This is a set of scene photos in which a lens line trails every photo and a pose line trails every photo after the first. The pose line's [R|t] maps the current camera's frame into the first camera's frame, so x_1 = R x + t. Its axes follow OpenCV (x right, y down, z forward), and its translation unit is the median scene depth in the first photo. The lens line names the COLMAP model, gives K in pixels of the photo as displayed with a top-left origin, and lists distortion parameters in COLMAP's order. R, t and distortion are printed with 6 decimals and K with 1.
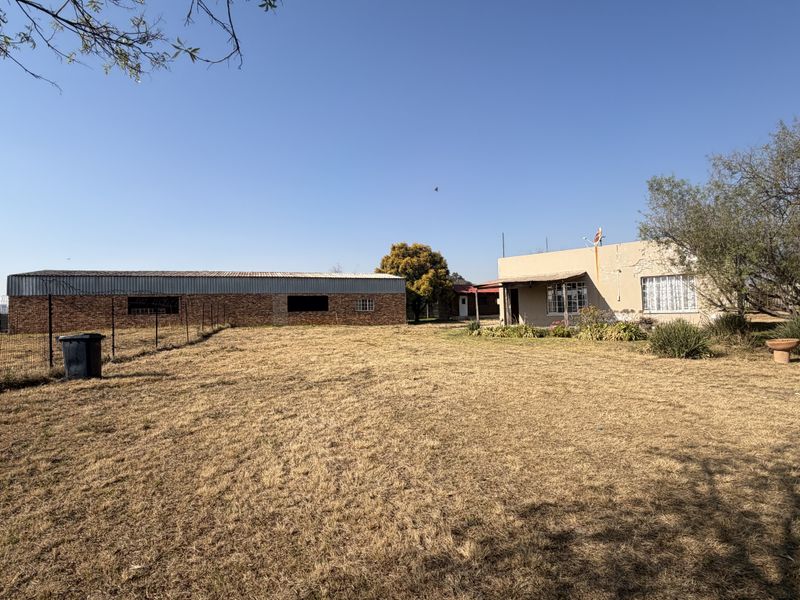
lens RADIAL K [[322.8, 0, 398.4], [0, 322.8, 298.9], [0, 0, 1]] dist [-0.001024, -0.000036]
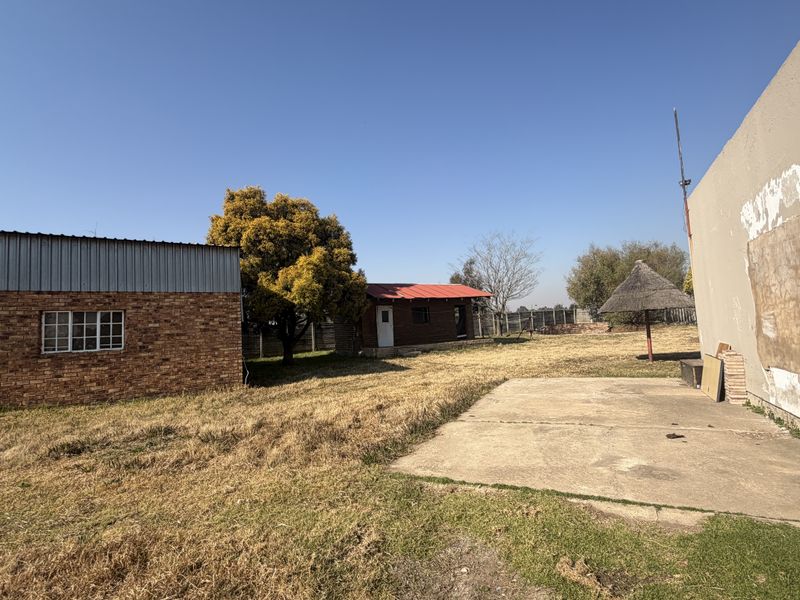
lens RADIAL K [[322.8, 0, 395.6], [0, 322.8, 305.5], [0, 0, 1]] dist [-0.001024, -0.000036]
pose [[0.943344, 0.000351, 0.331816, 0.053019], [0.010873, 0.999430, -0.031969, 0.006700], [-0.331638, 0.033766, 0.942802, 0.533996]]
